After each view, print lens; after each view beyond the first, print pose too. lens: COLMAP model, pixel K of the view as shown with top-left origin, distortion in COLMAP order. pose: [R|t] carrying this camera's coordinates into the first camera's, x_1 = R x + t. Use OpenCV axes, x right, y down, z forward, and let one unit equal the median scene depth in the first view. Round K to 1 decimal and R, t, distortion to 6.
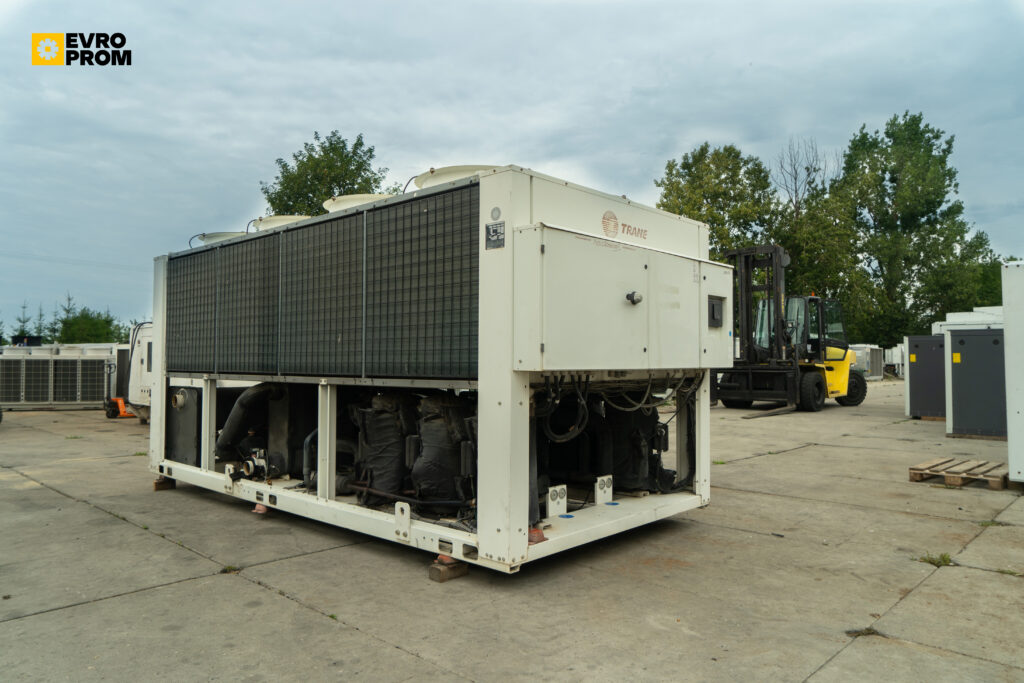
lens RADIAL K [[705.3, 0, 515.8], [0, 705.3, 345.9], [0, 0, 1]] dist [-0.028928, 0.003896]
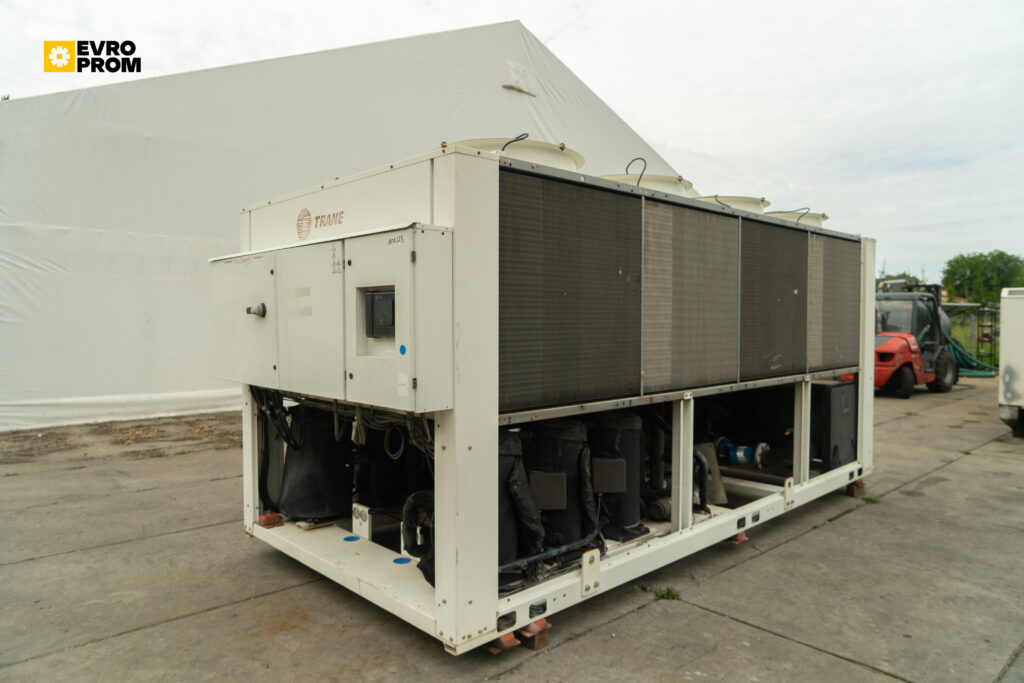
lens RADIAL K [[680.8, 0, 515.6], [0, 680.8, 340.0], [0, 0, 1]] dist [-0.019974, 0.003365]
pose [[-0.070985, 0.033601, -0.996911, 0.560708], [0.025400, 0.999169, 0.031868, -0.026776], [0.997154, -0.023060, -0.071780, 0.761117]]
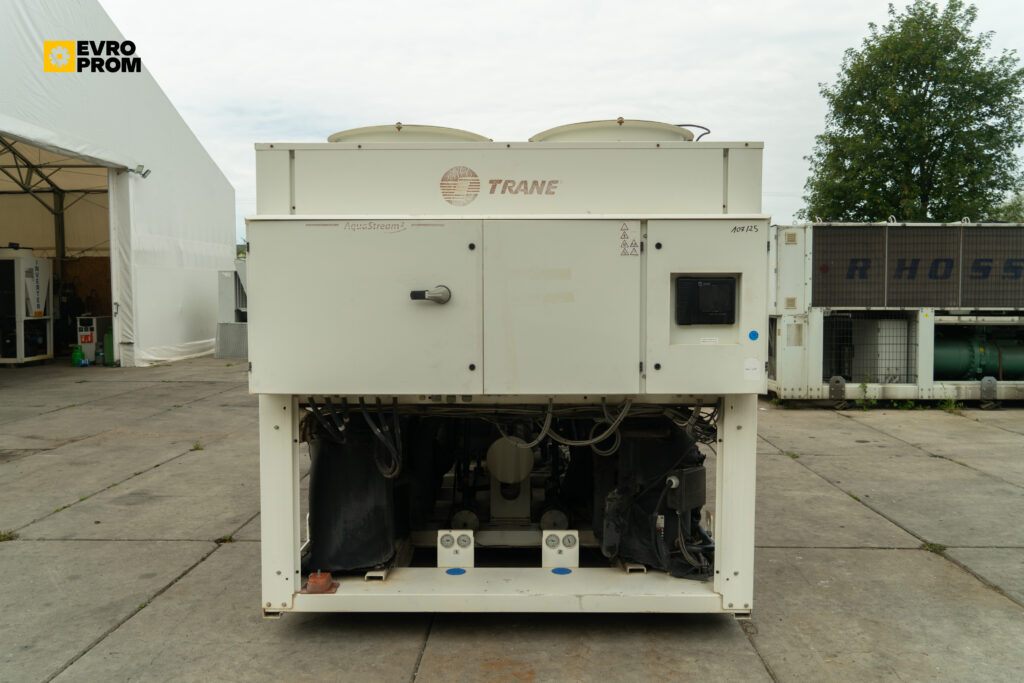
lens RADIAL K [[801.9, 0, 512.0], [0, 801.9, 341.5], [0, 0, 1]] dist [-0.006821, 0.005335]
pose [[0.665933, 0.048047, -0.744462, 0.445658], [0.018849, 0.996522, 0.081176, -0.046615], [0.745773, -0.068090, 0.662711, 0.284048]]
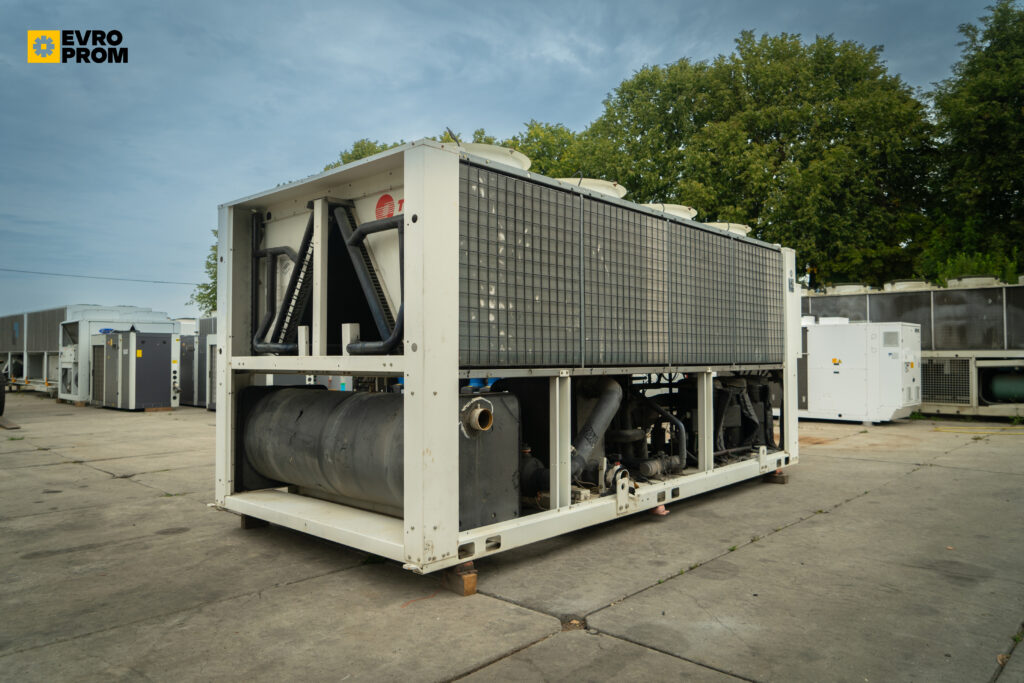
lens RADIAL K [[722.8, 0, 530.2], [0, 722.8, 350.5], [0, 0, 1]] dist [-0.027752, 0.003132]
pose [[-0.017501, 0.007103, 0.999822, -0.946414], [-0.027915, 0.999581, -0.007590, 0.022997], [-0.999457, -0.028043, -0.017296, 0.856817]]
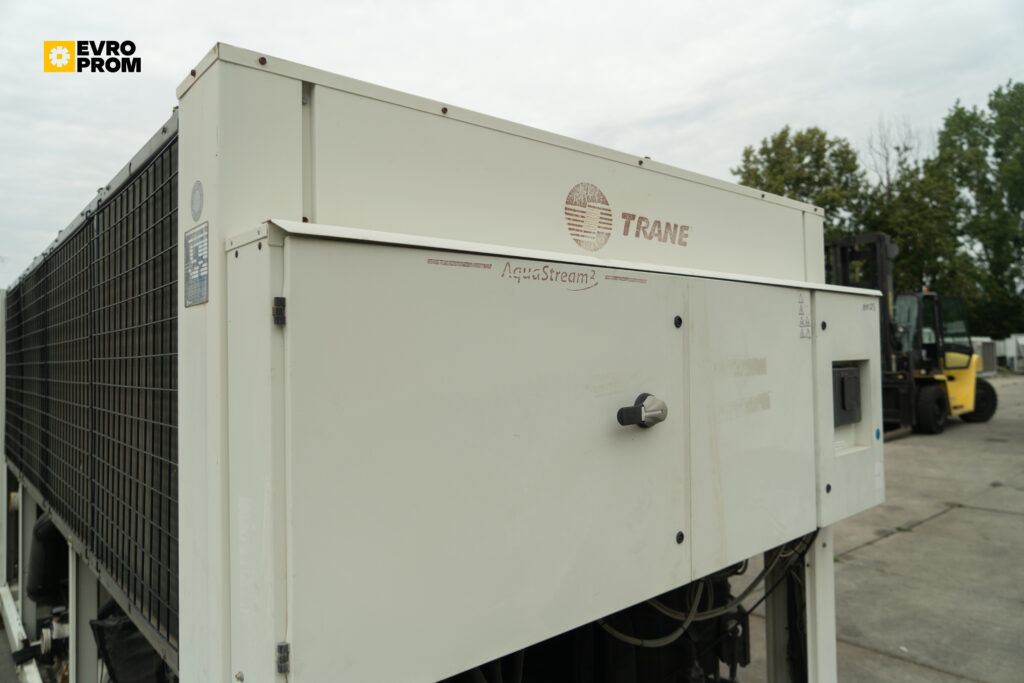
lens RADIAL K [[680.8, 0, 515.6], [0, 680.8, 340.0], [0, 0, 1]] dist [-0.019974, 0.003365]
pose [[0.992596, -0.023813, -0.119103, 0.078766], [0.023763, 0.999716, -0.001843, -0.058225], [0.119113, -0.001001, 0.992880, 0.347506]]
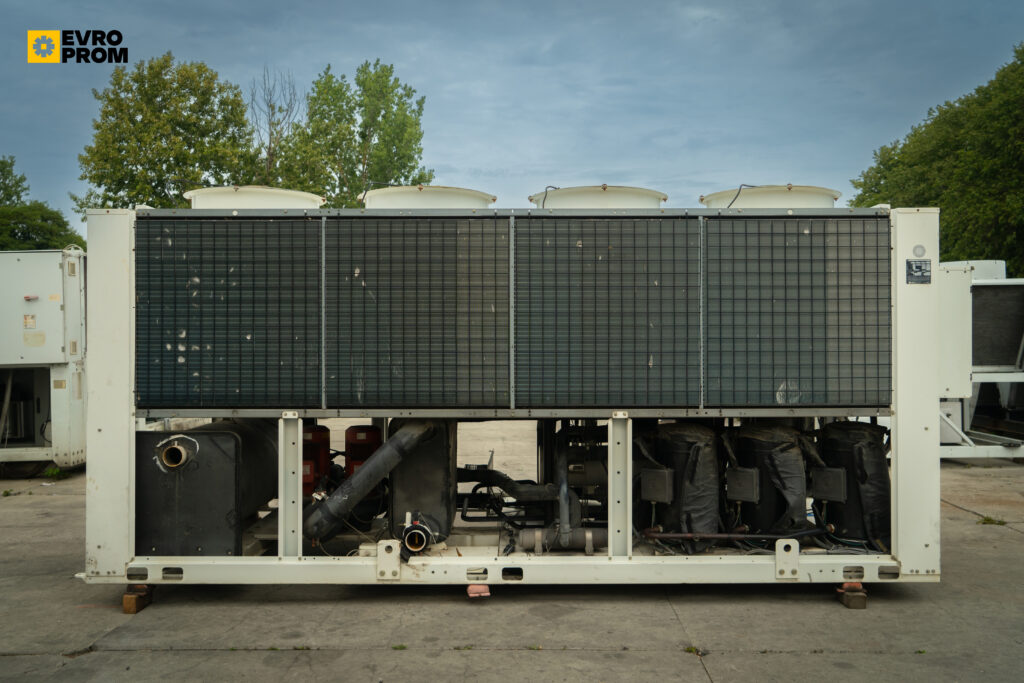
lens RADIAL K [[905.6, 0, 512.0], [0, 905.6, 341.5], [0, 0, 1]] dist [-0.011041, 0.012006]
pose [[0.742286, -0.004413, 0.670069, -0.697130], [-0.012737, 0.999705, 0.020694, -0.035530], [-0.669962, -0.023896, 0.742011, 0.196530]]
